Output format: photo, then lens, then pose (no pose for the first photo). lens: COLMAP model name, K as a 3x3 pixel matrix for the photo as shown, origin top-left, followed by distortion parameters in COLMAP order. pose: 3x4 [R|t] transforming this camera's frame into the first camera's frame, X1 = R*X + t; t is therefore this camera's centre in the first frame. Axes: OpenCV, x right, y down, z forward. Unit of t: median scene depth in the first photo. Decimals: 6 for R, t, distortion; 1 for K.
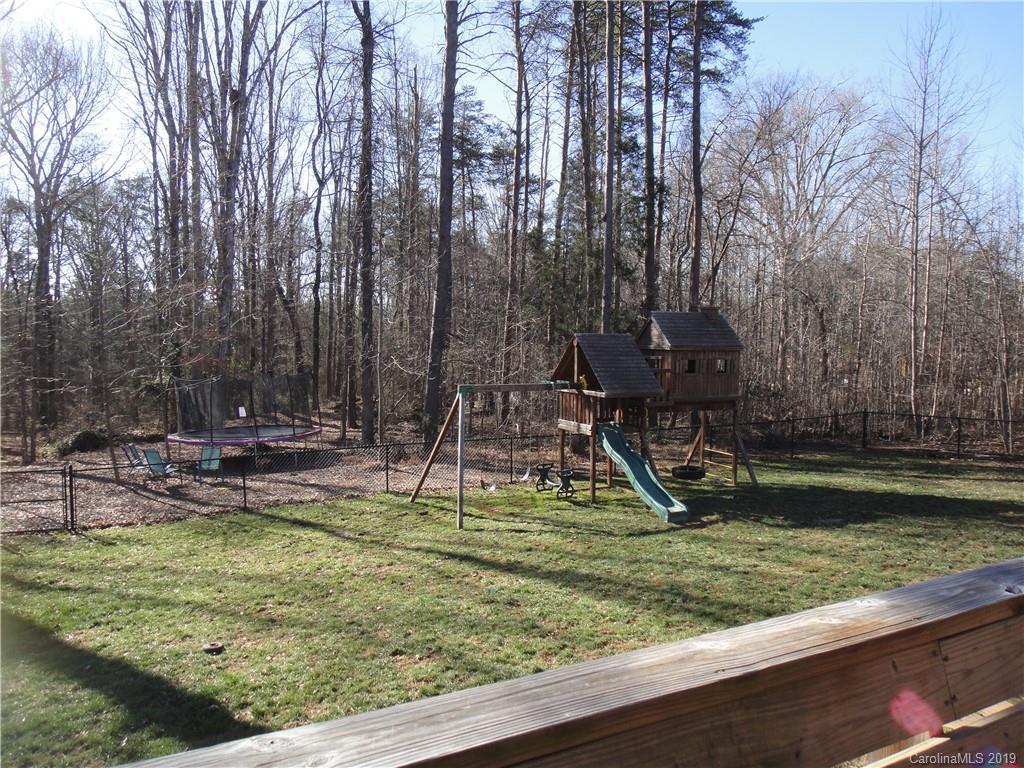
lens RADIAL K [[708.0, 0, 511.3], [0, 708.0, 385.4], [0, 0, 1]] dist [0.002134, 0.000940]
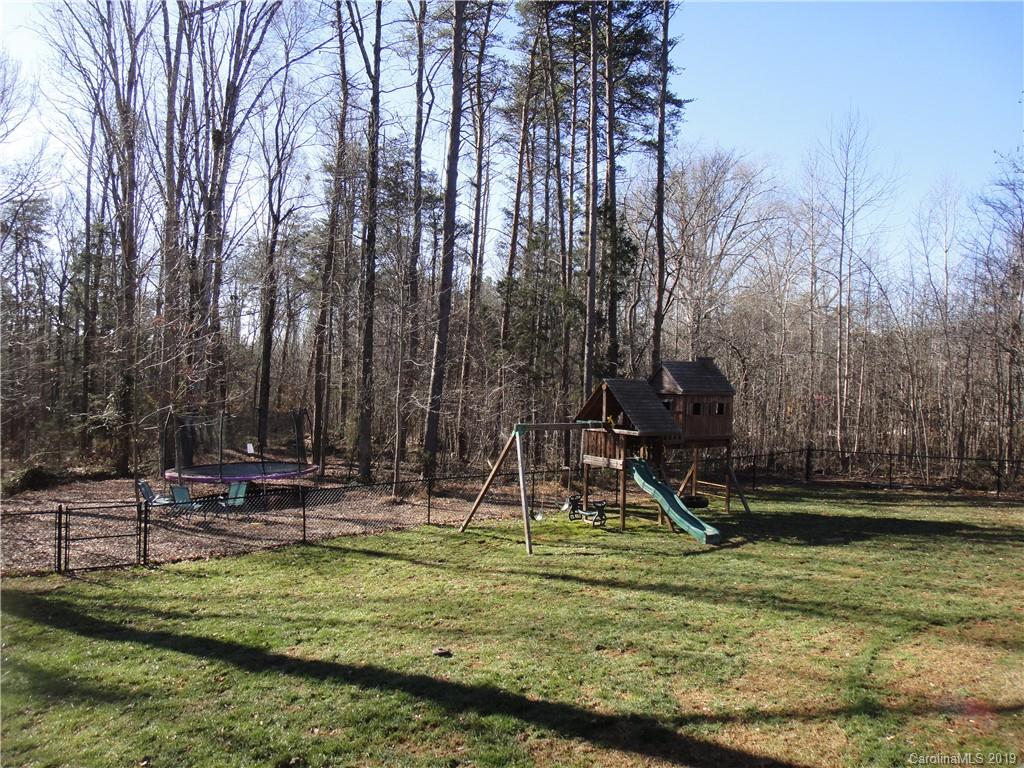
lens RADIAL K [[708.0, 0, 513.0], [0, 708.0, 382.9], [0, 0, 1]] dist [0.002134, 0.000940]
pose [[0.985748, 0.016496, 0.167415, -0.241242], [-0.007014, 0.998345, -0.057075, -0.001477], [-0.168080, 0.055088, 0.984233, -0.086544]]
